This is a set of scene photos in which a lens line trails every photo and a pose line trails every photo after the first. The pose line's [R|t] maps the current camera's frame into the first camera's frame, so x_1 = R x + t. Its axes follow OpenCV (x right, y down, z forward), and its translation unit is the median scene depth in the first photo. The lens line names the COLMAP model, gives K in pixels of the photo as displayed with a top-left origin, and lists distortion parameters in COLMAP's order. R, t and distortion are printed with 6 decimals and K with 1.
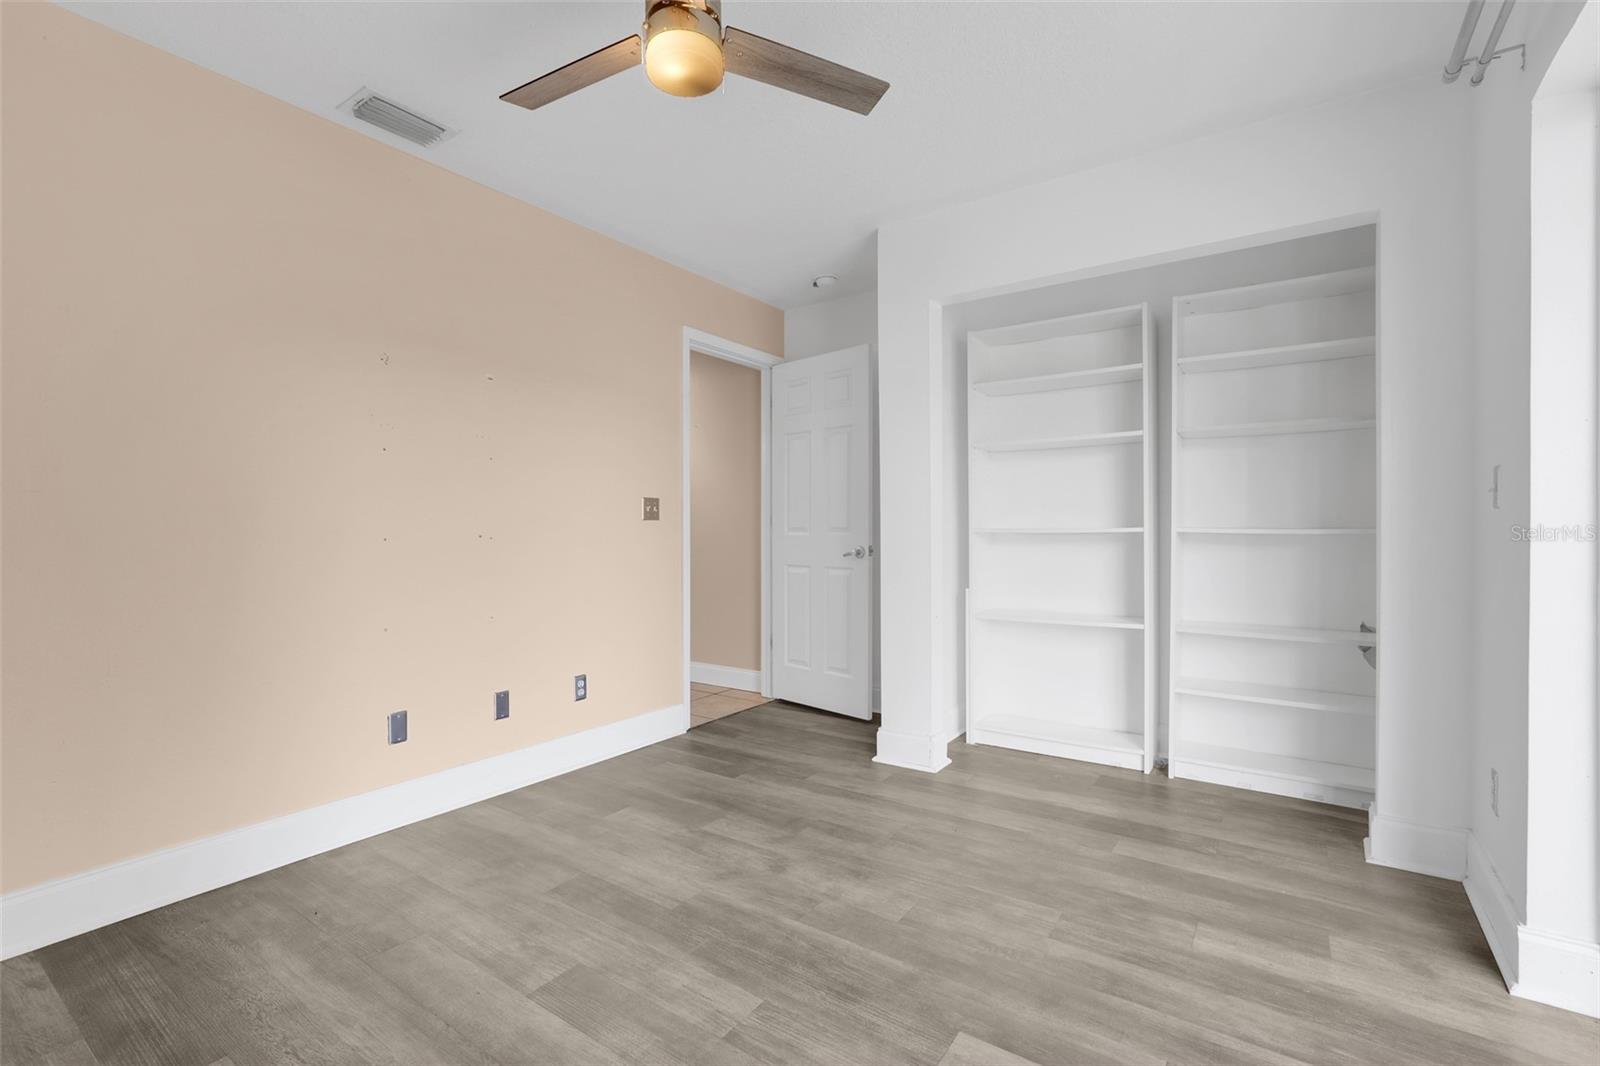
lens RADIAL K [[720.4, 0, 804.2], [0, 720.4, 524.9], [0, 0, 1]] dist [-0.000563, 0.000377]
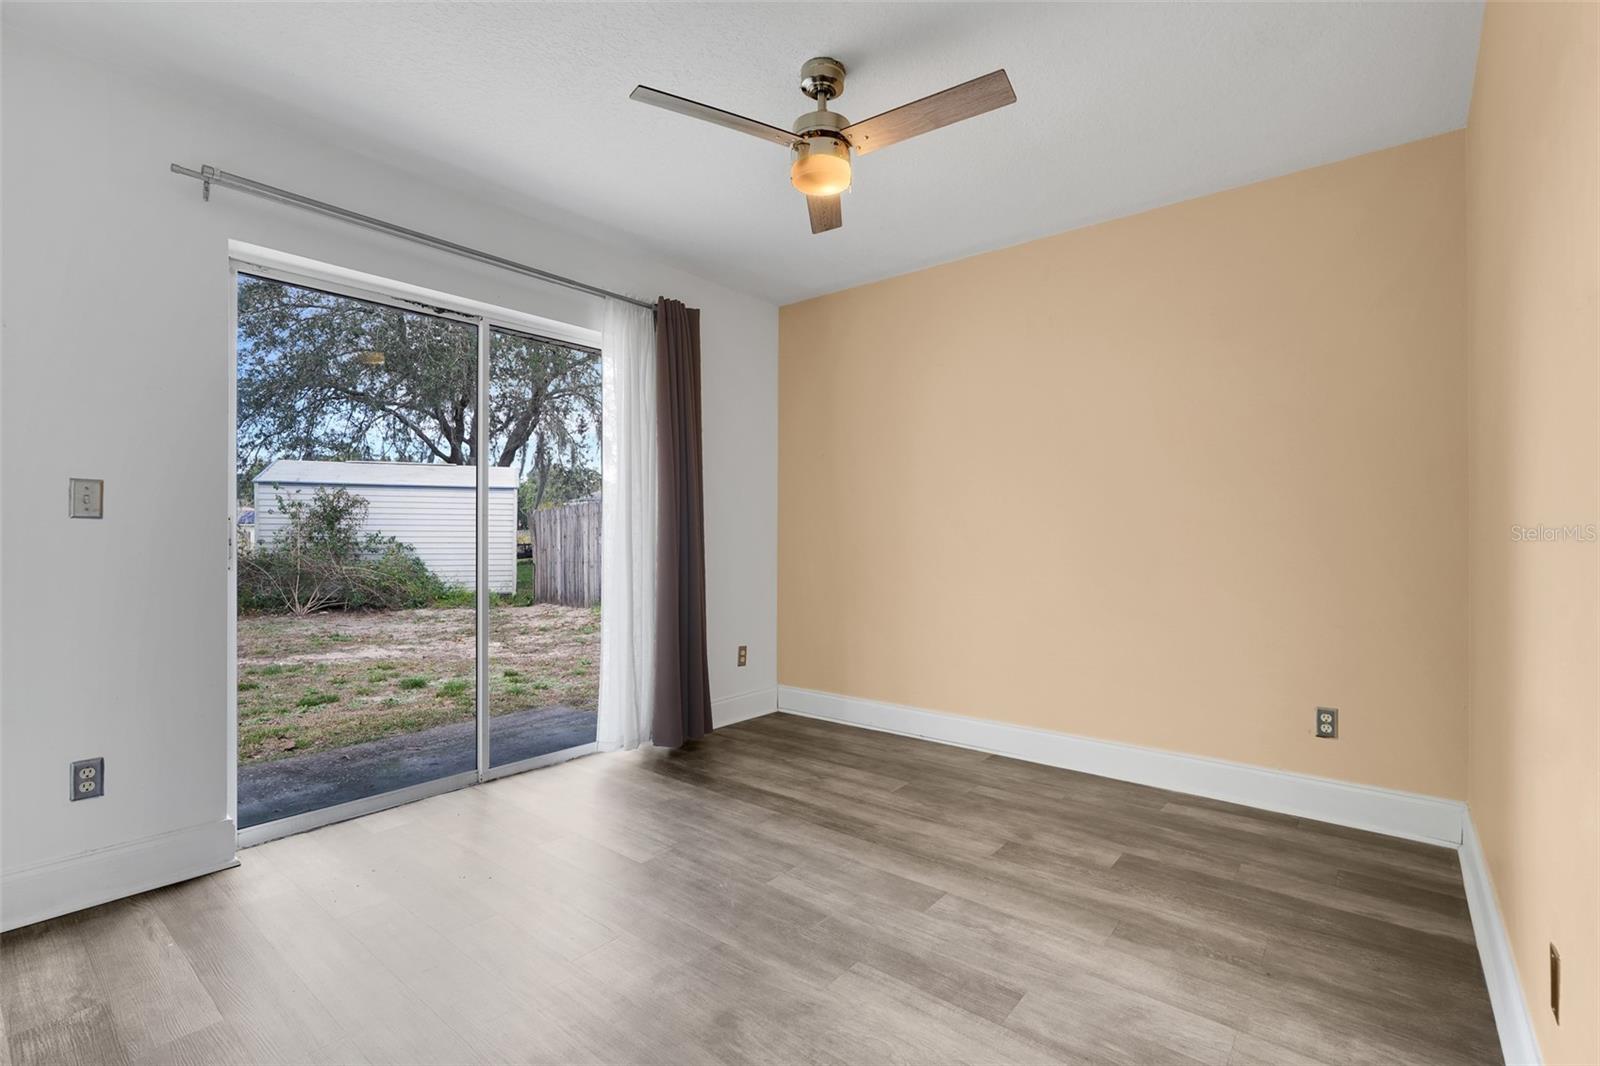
lens RADIAL K [[720.4, 0, 804.2], [0, 720.4, 524.9], [0, 0, 1]] dist [-0.000563, 0.000377]
pose [[-0.997206, 0.004357, 0.074574, -0.201296], [0.003225, 0.999878, -0.015300, 0.010582], [-0.074631, -0.015016, -0.997098, 2.051092]]
